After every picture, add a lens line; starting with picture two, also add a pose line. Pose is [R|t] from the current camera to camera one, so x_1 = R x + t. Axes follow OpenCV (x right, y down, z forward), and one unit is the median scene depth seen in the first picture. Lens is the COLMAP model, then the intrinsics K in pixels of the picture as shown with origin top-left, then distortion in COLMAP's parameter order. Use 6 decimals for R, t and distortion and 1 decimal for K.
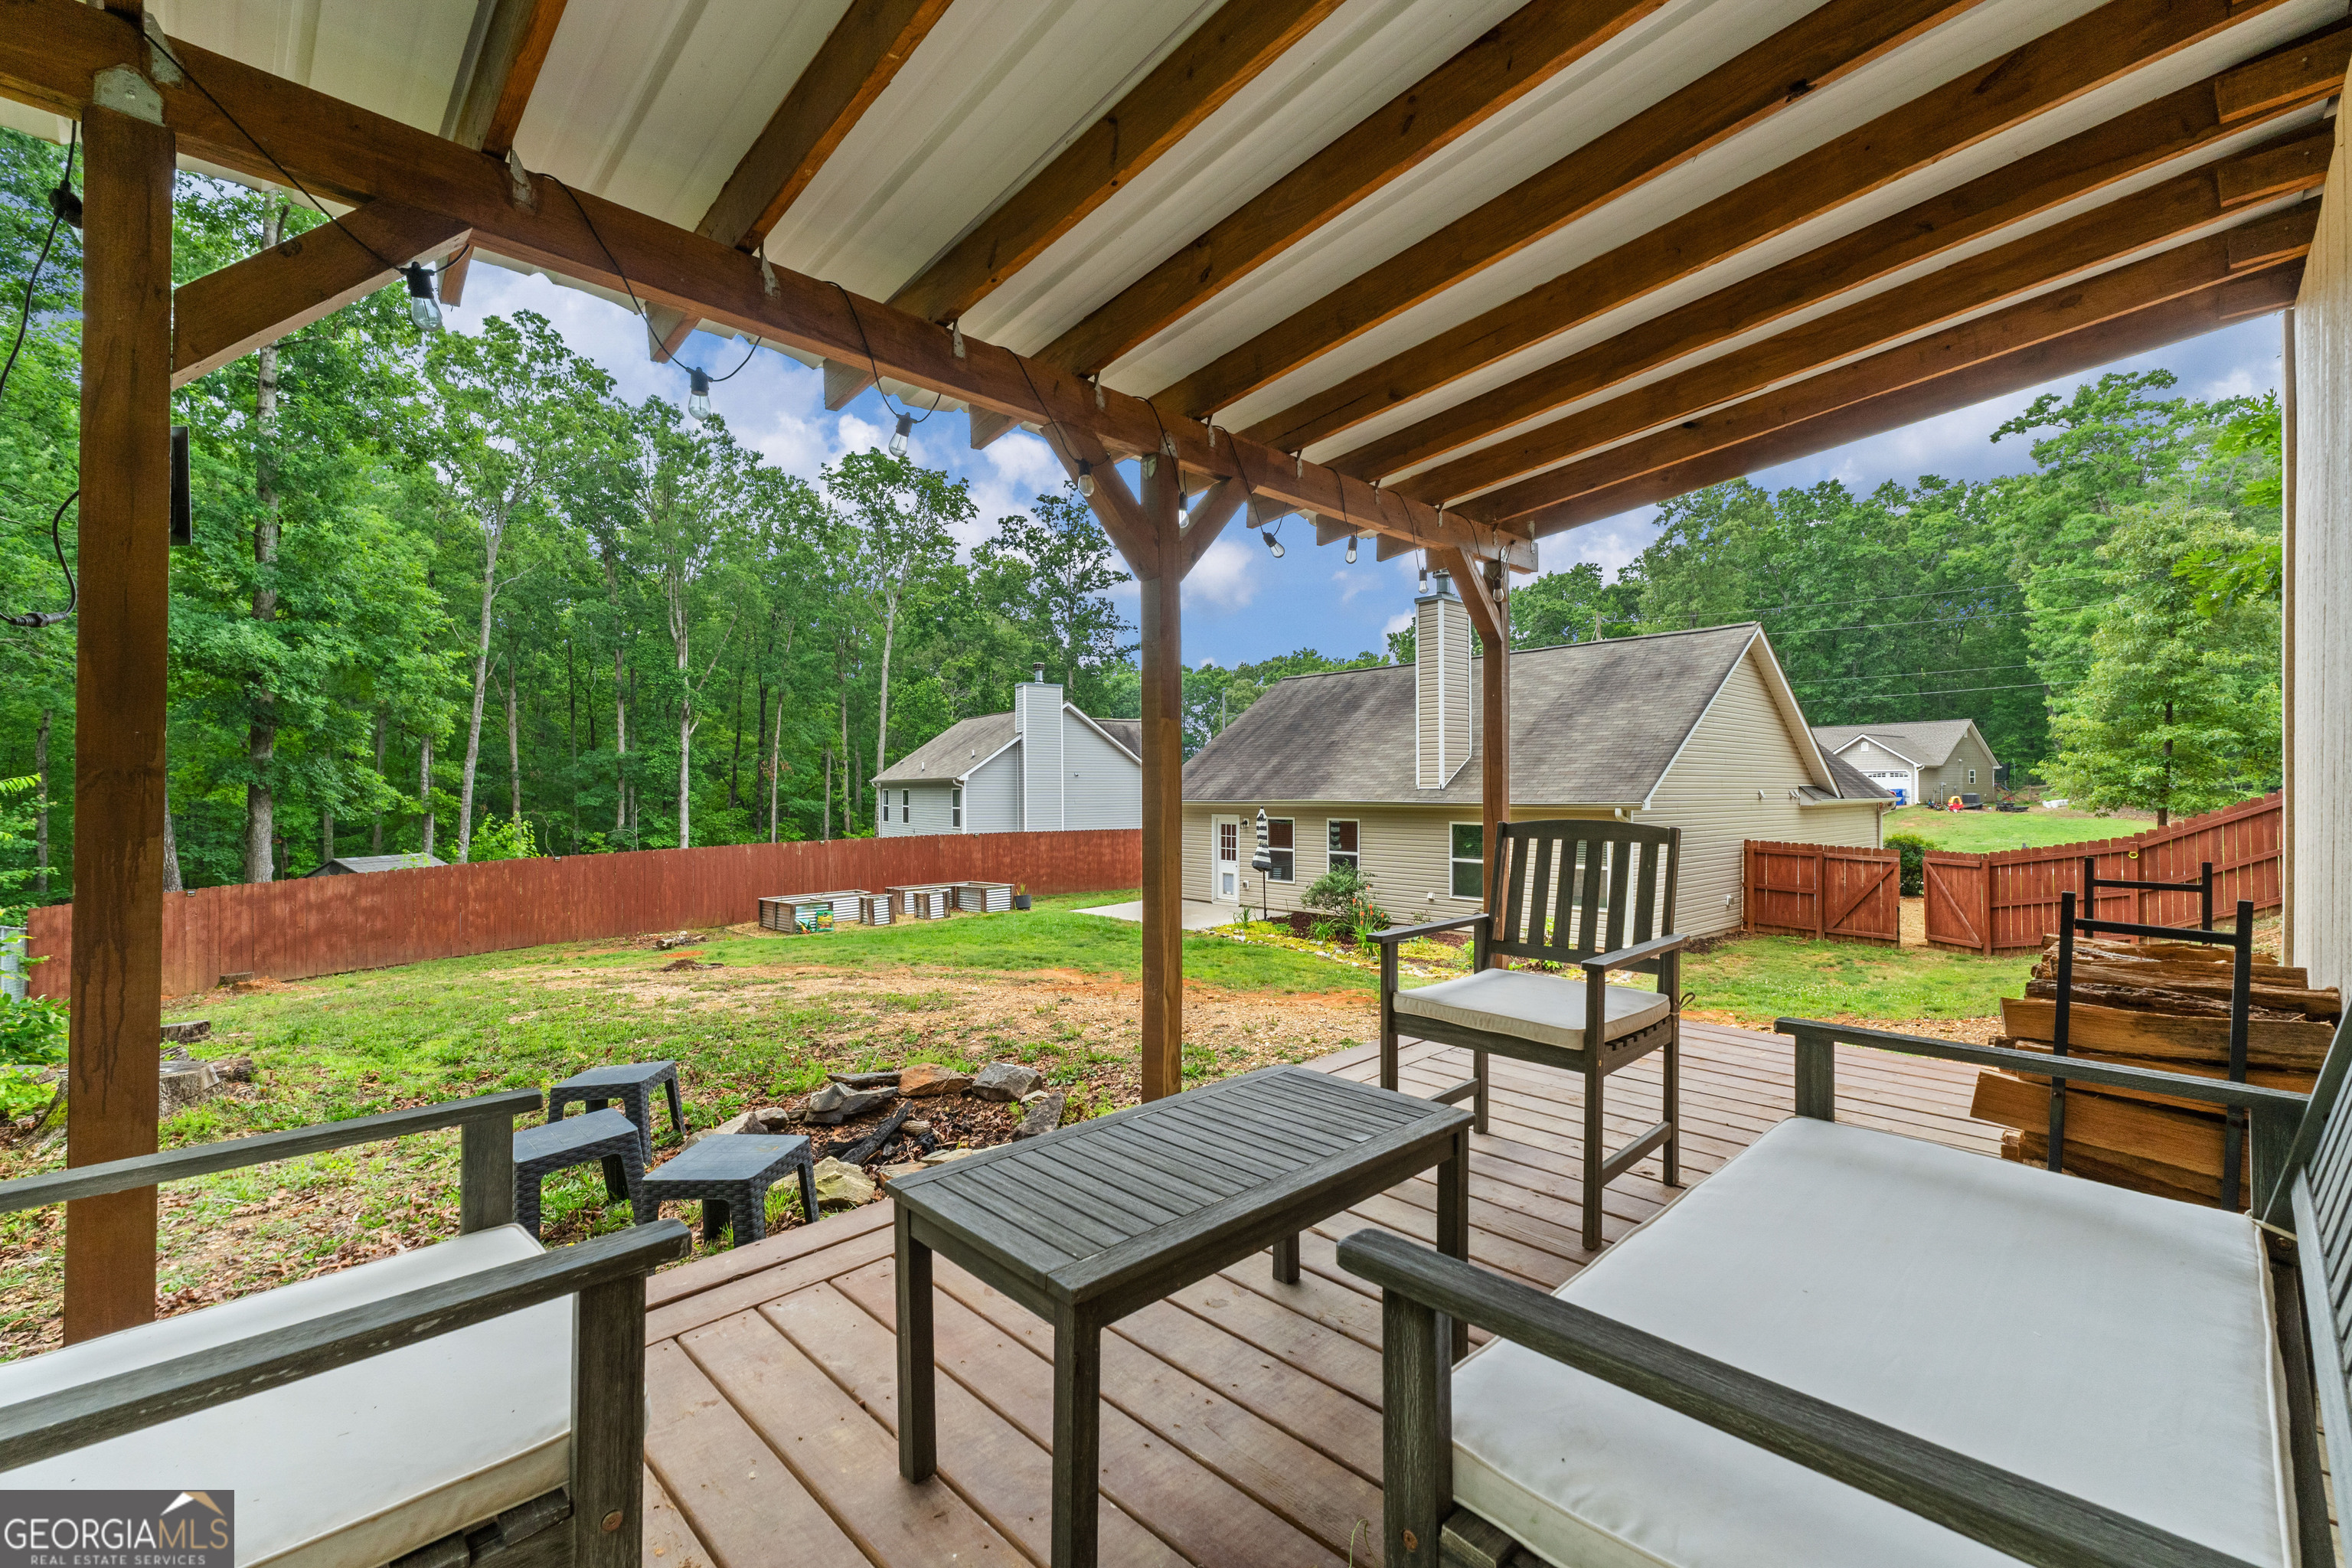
lens RADIAL K [[1006.0, 0, 1176.0], [0, 1006.0, 784.0], [0, 0, 1]] dist [0.003266, -0.000595]
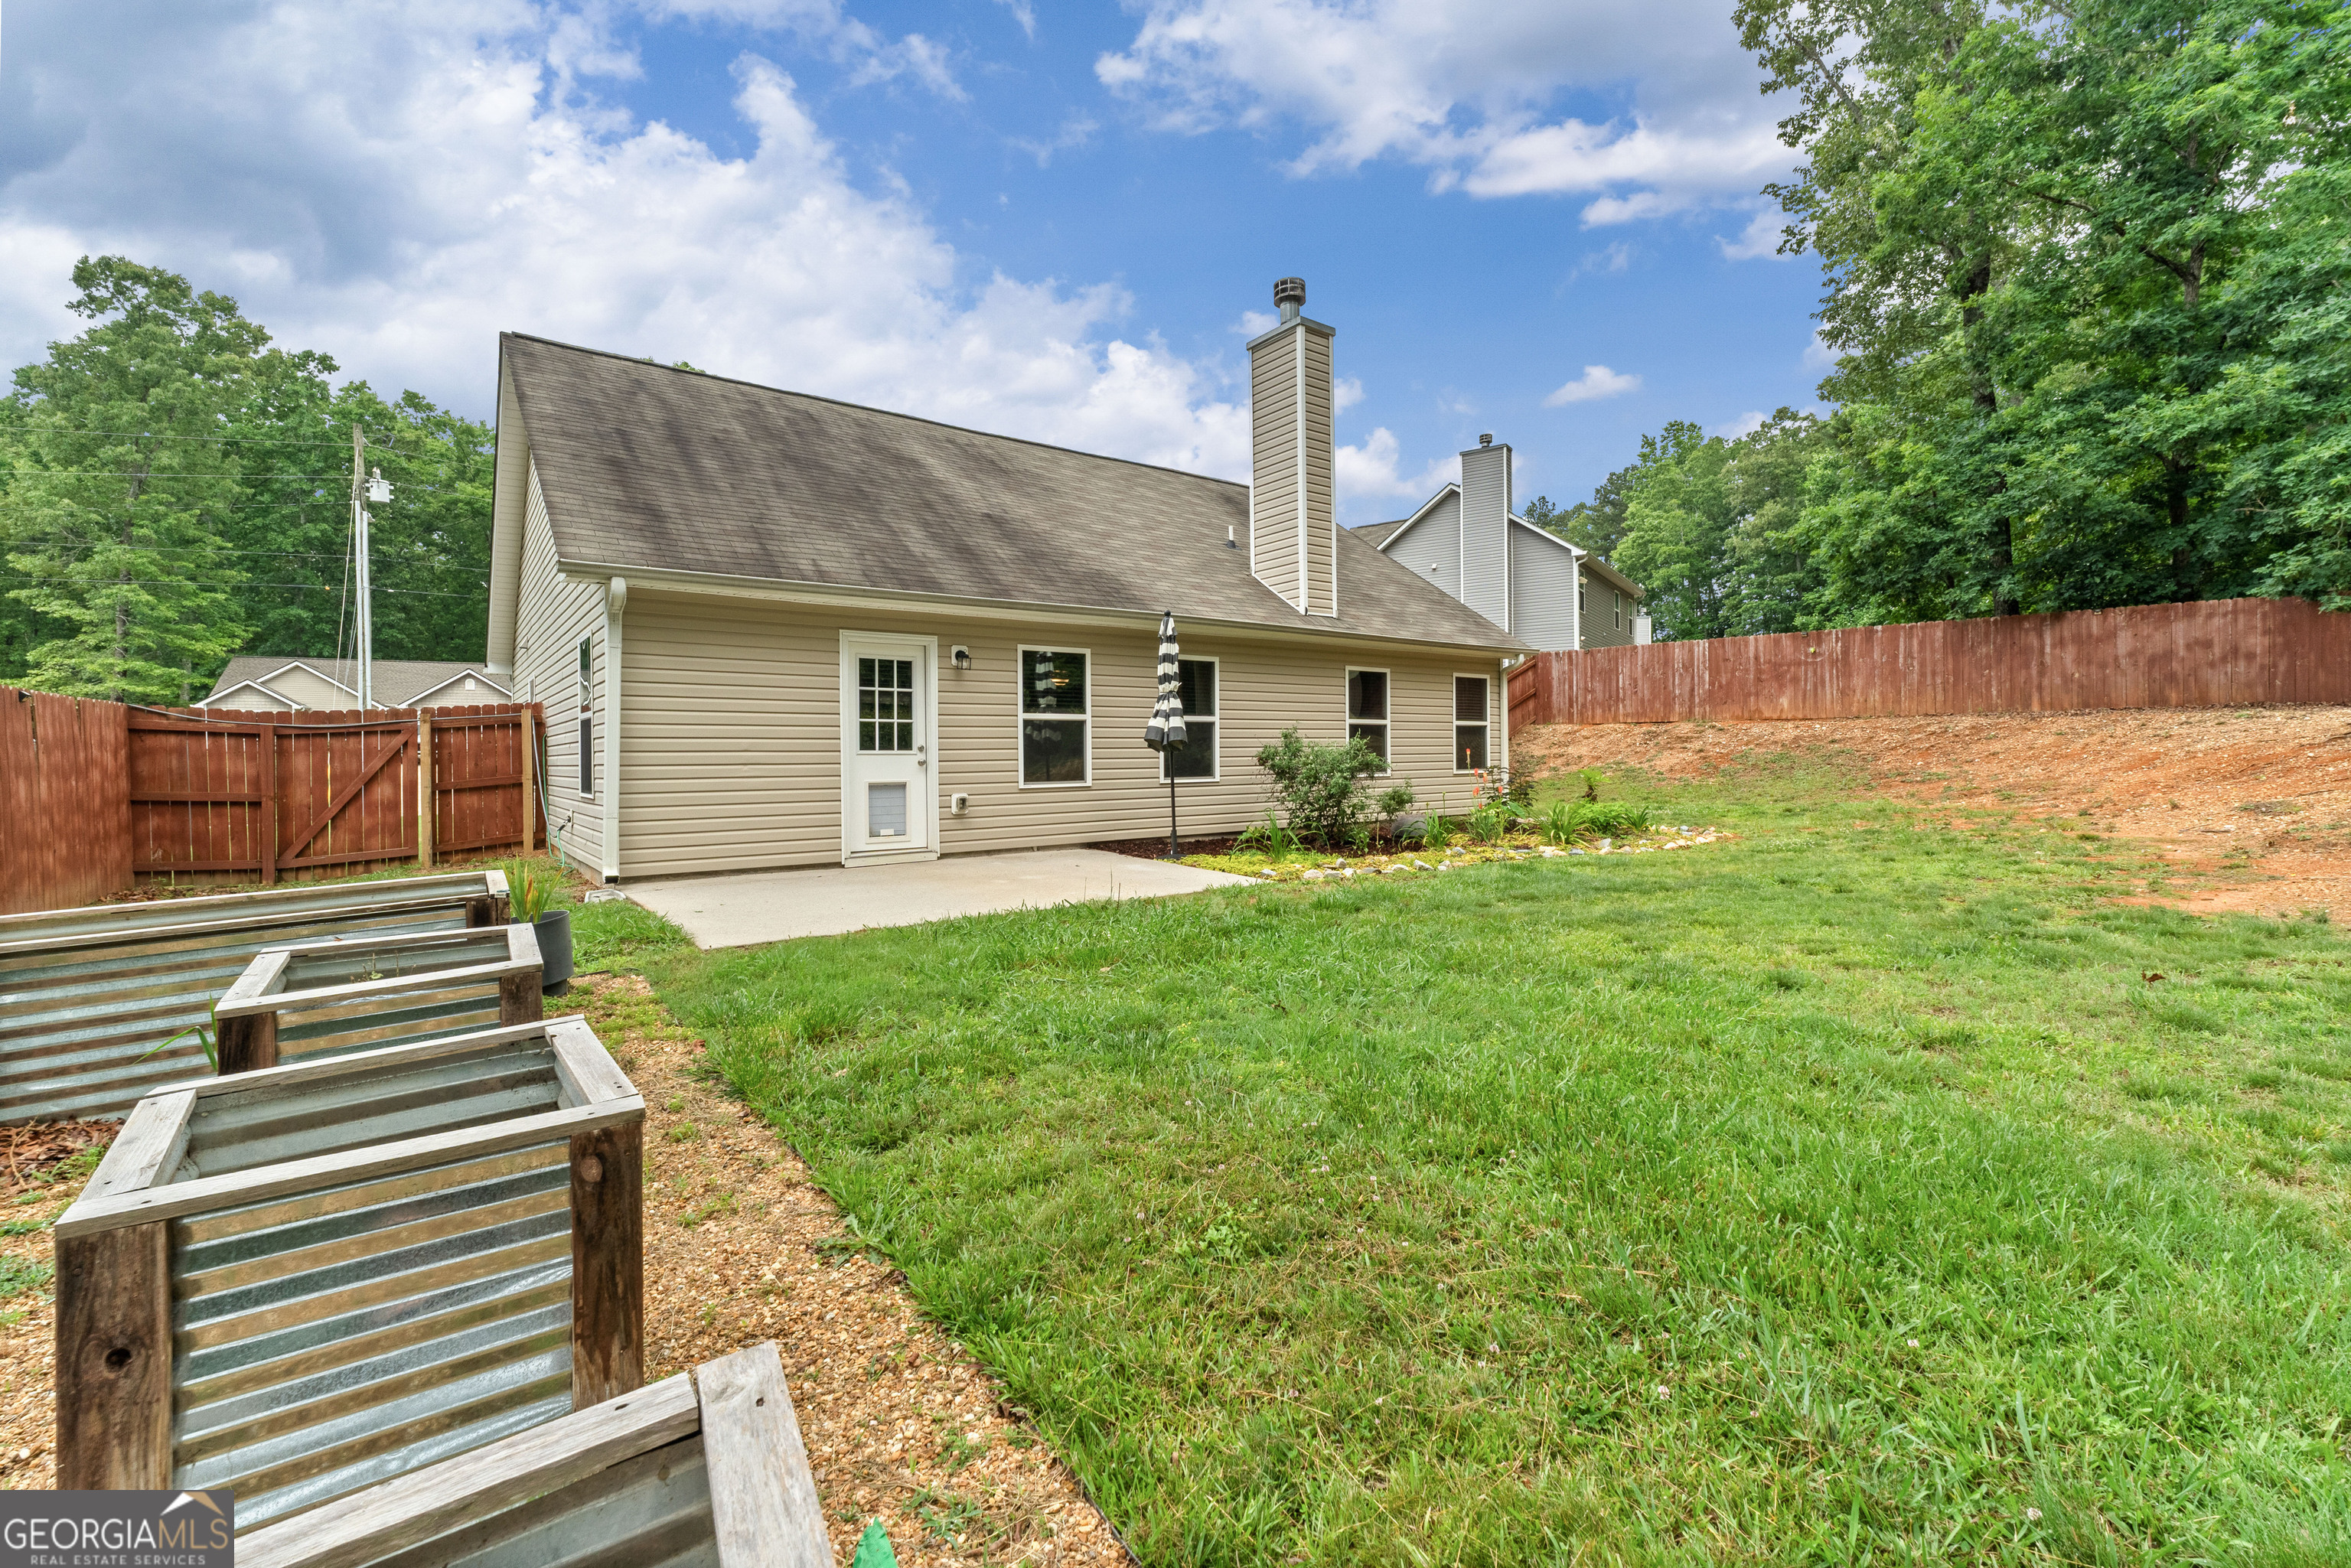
lens RADIAL K [[1007.1, 0, 1159.7], [0, 1007.1, 801.2], [0, 0, 1]] dist [0.001503, 0.000529]
pose [[0.037441, -0.141482, 0.989233, -0.359086], [-0.069530, 0.987159, 0.143817, 0.031917], [-0.996877, -0.074166, 0.027123, 0.917013]]
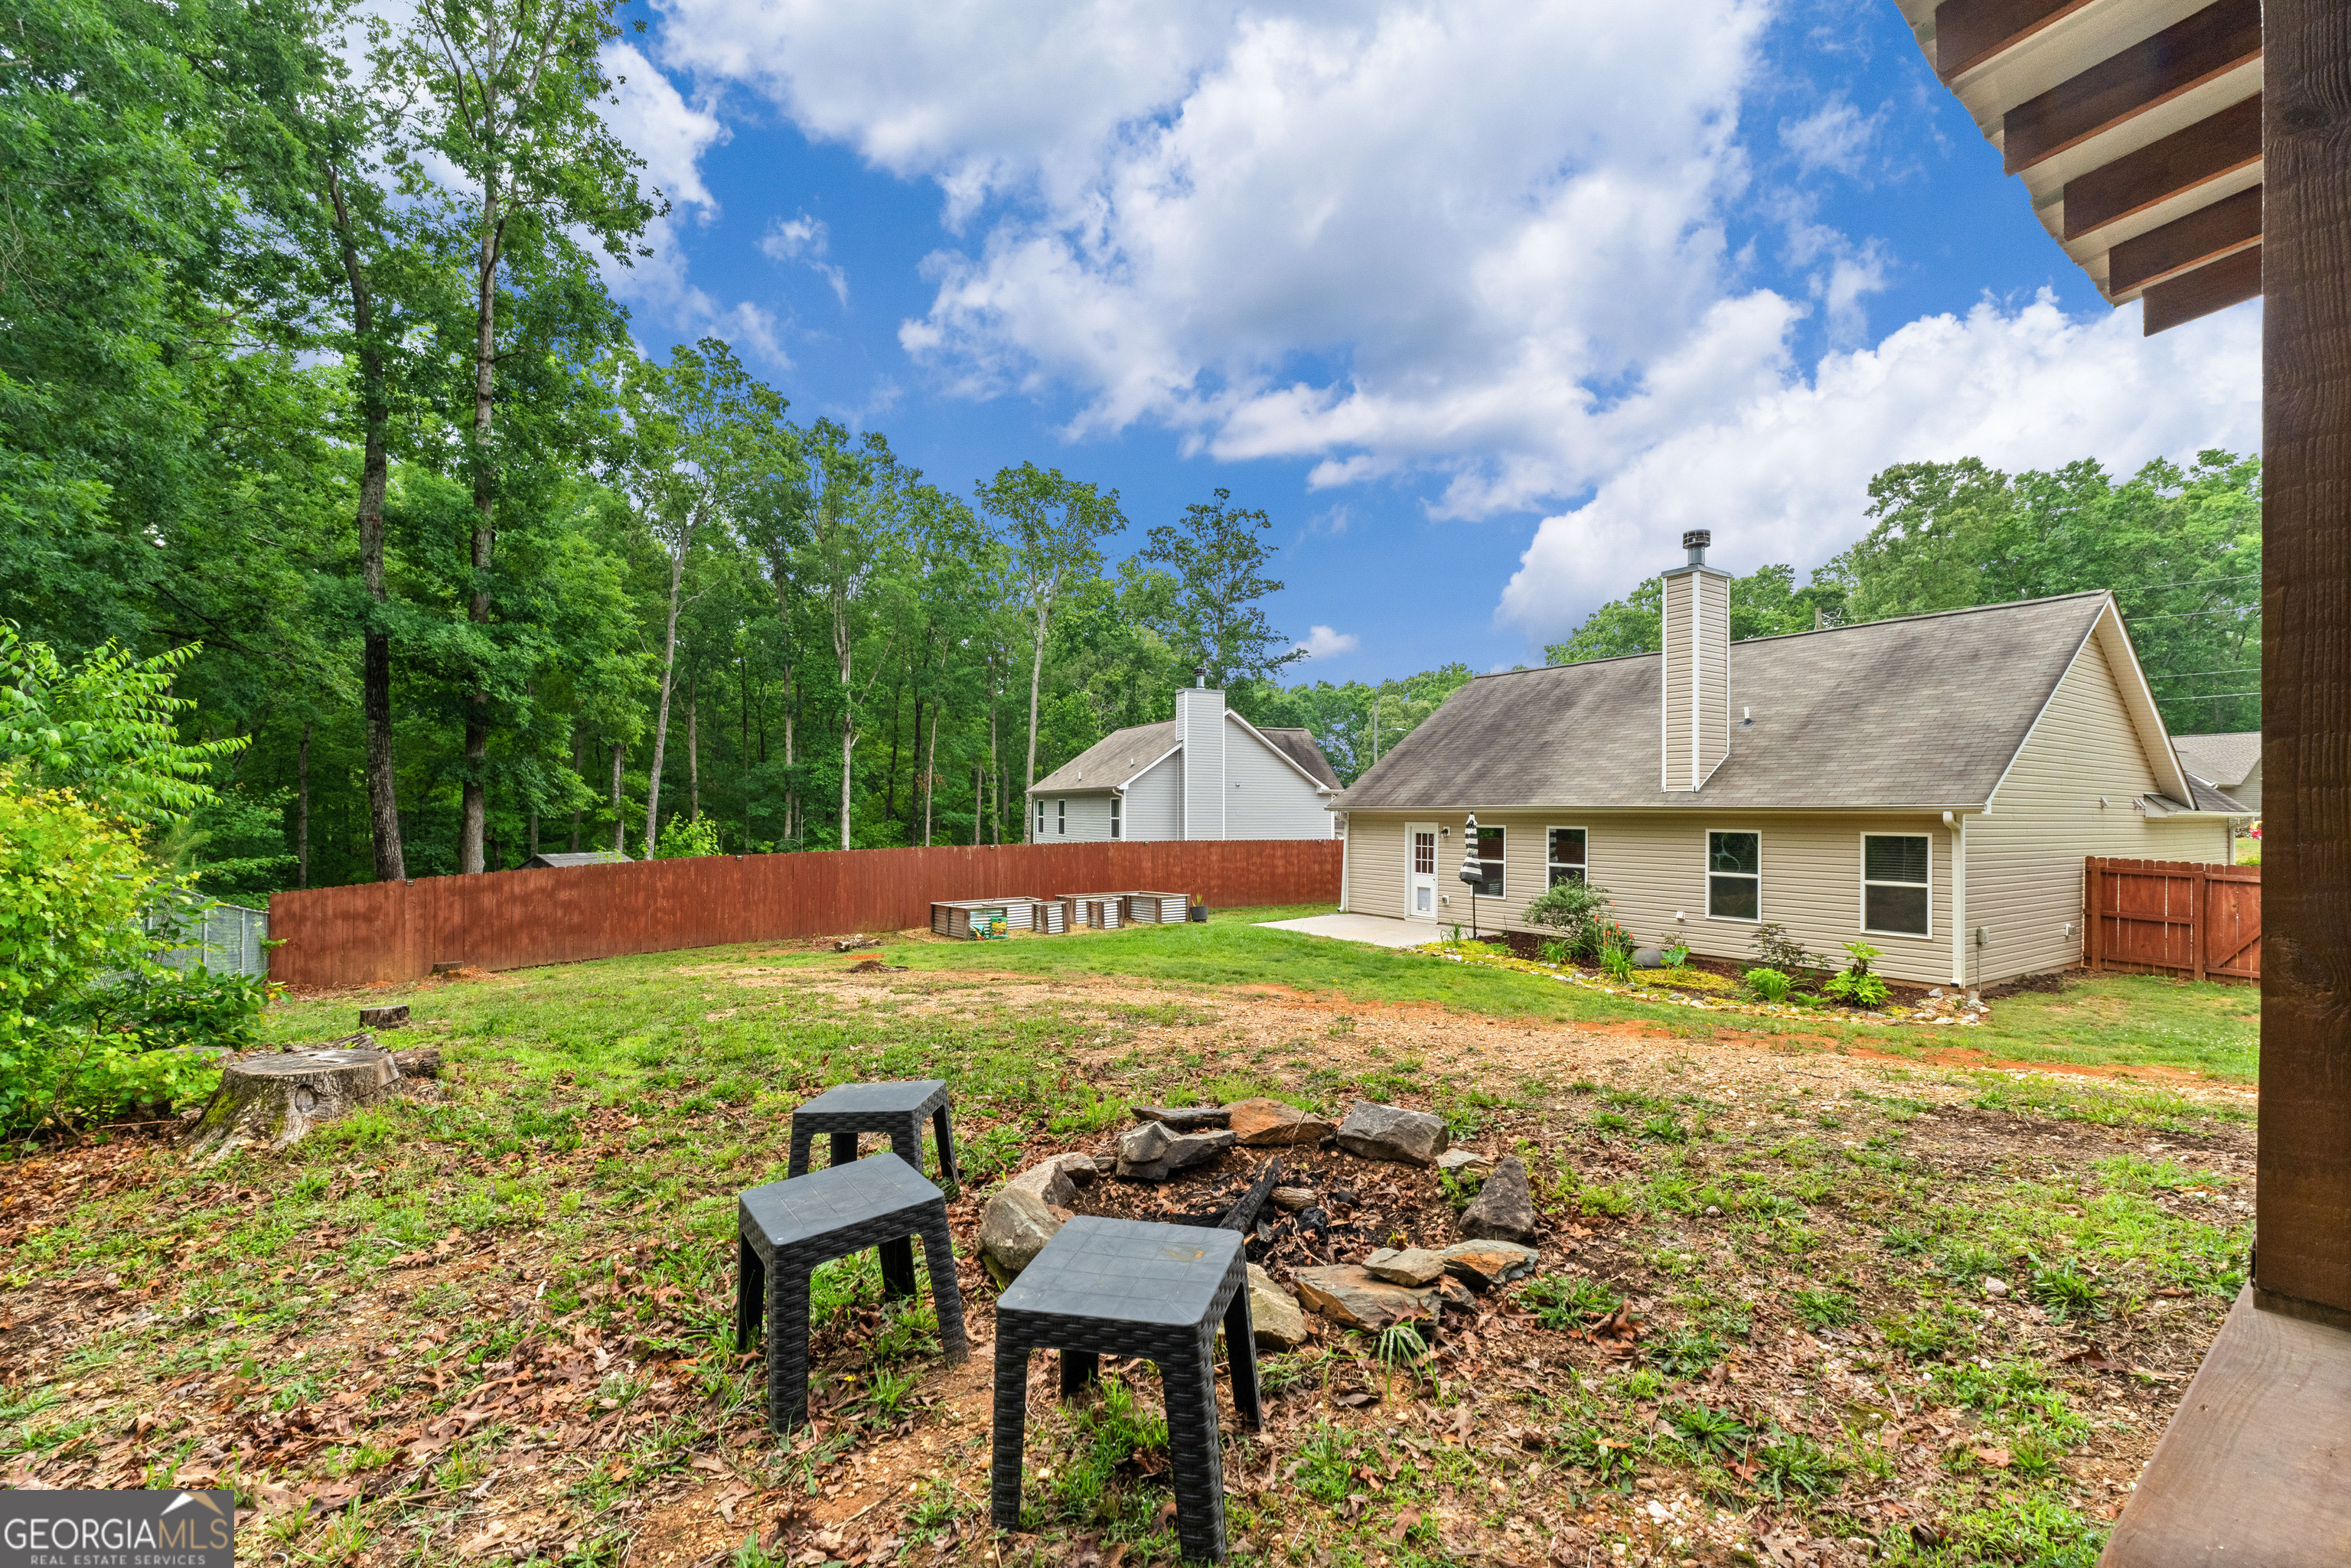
lens RADIAL K [[1007.1, 0, 1159.7], [0, 1007.1, 801.2], [0, 0, 1]] dist [0.001503, 0.000529]
pose [[0.989482, 0.007294, -0.144475, -0.055705], [-0.007978, 0.999960, -0.004156, 0.017585], [0.144439, 0.005265, 0.989500, 0.070592]]
